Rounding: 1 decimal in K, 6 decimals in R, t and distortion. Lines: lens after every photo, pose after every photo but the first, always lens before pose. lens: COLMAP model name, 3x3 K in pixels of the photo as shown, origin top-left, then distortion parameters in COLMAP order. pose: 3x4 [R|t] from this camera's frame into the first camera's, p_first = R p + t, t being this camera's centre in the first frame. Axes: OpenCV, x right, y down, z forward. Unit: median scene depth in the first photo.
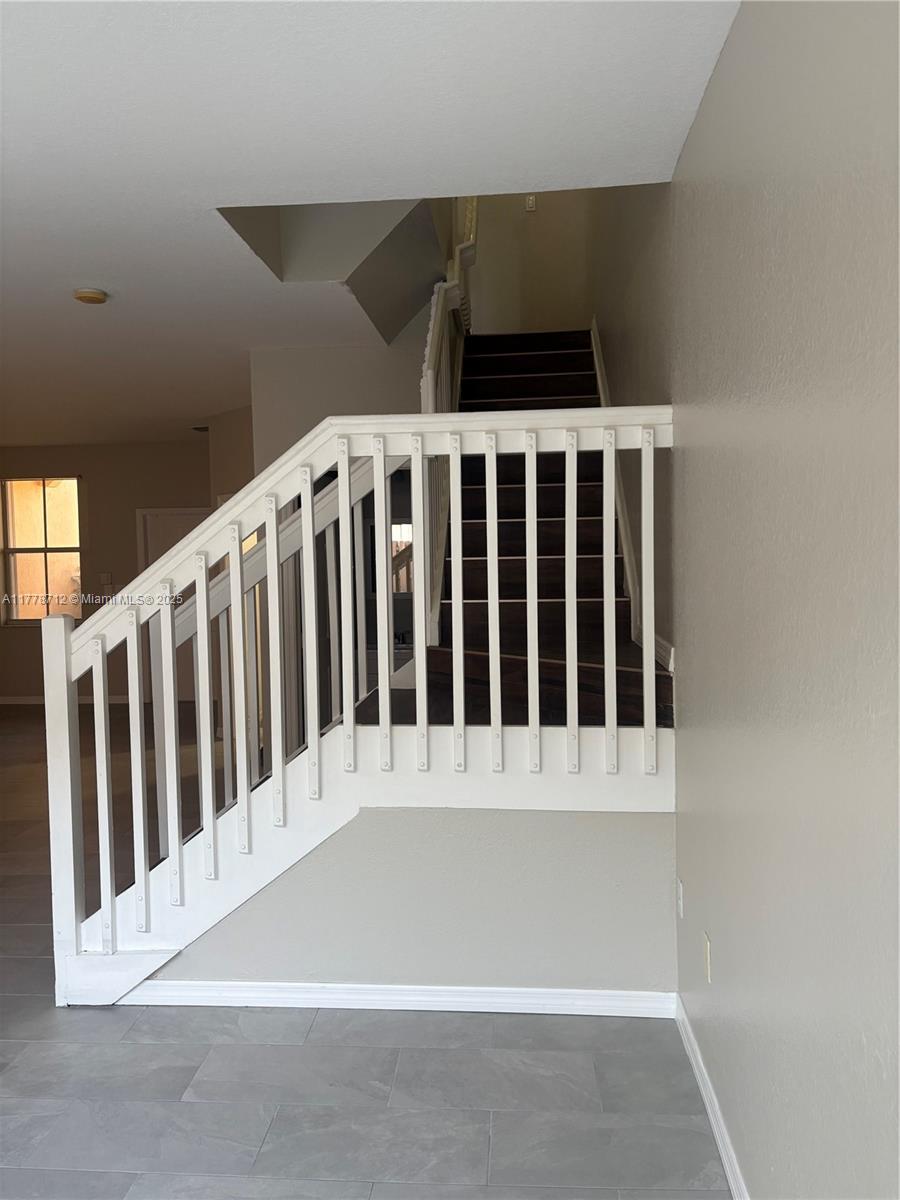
lens RADIAL K [[909.9, 0, 450.0], [0, 909.9, 600.0], [0, 0, 1]] dist [0.068829, -0.094120]
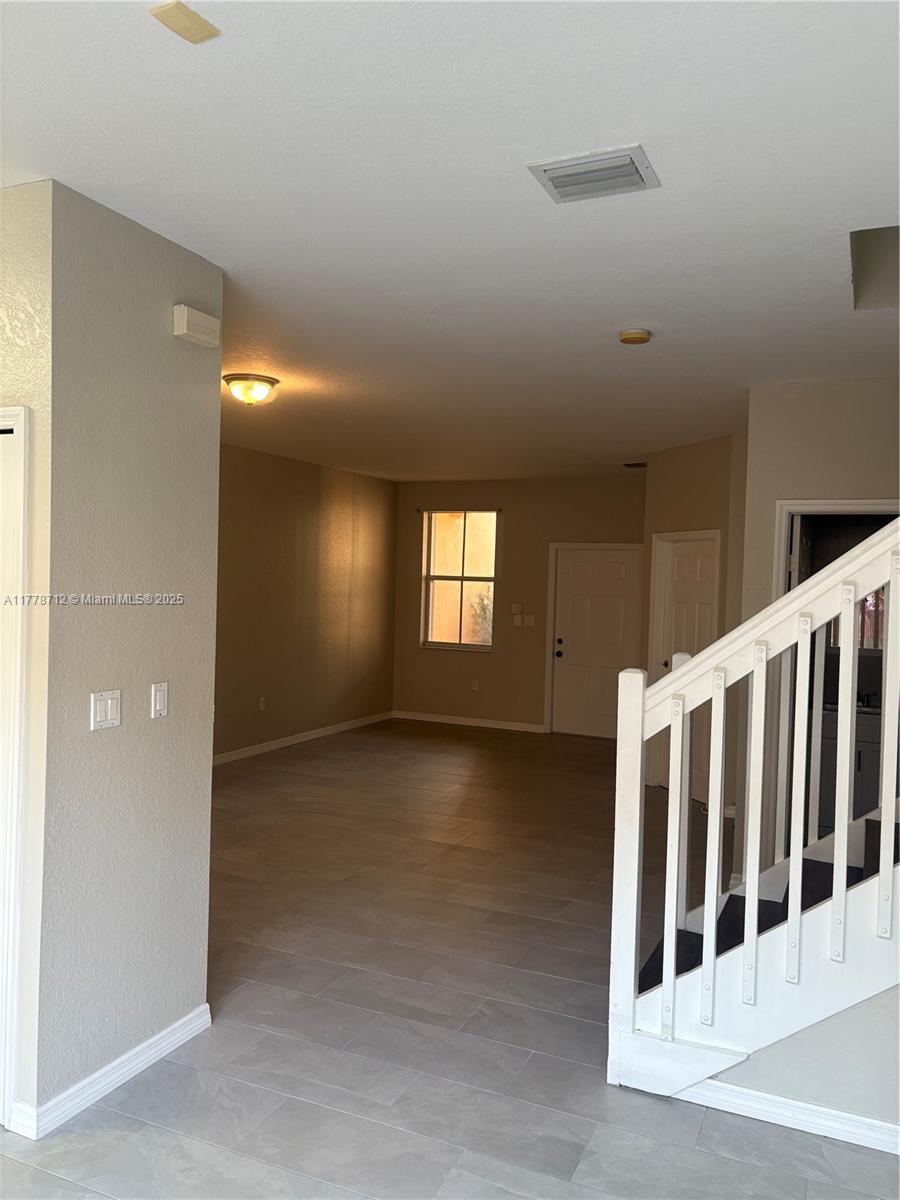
lens RADIAL K [[909.9, 0, 450.0], [0, 909.9, 600.0], [0, 0, 1]] dist [0.068829, -0.094120]
pose [[0.935360, 0.056372, -0.349175, -0.275644], [-0.067759, 0.997492, -0.020471, -0.022803], [0.347145, 0.042807, 0.936834, 0.038319]]
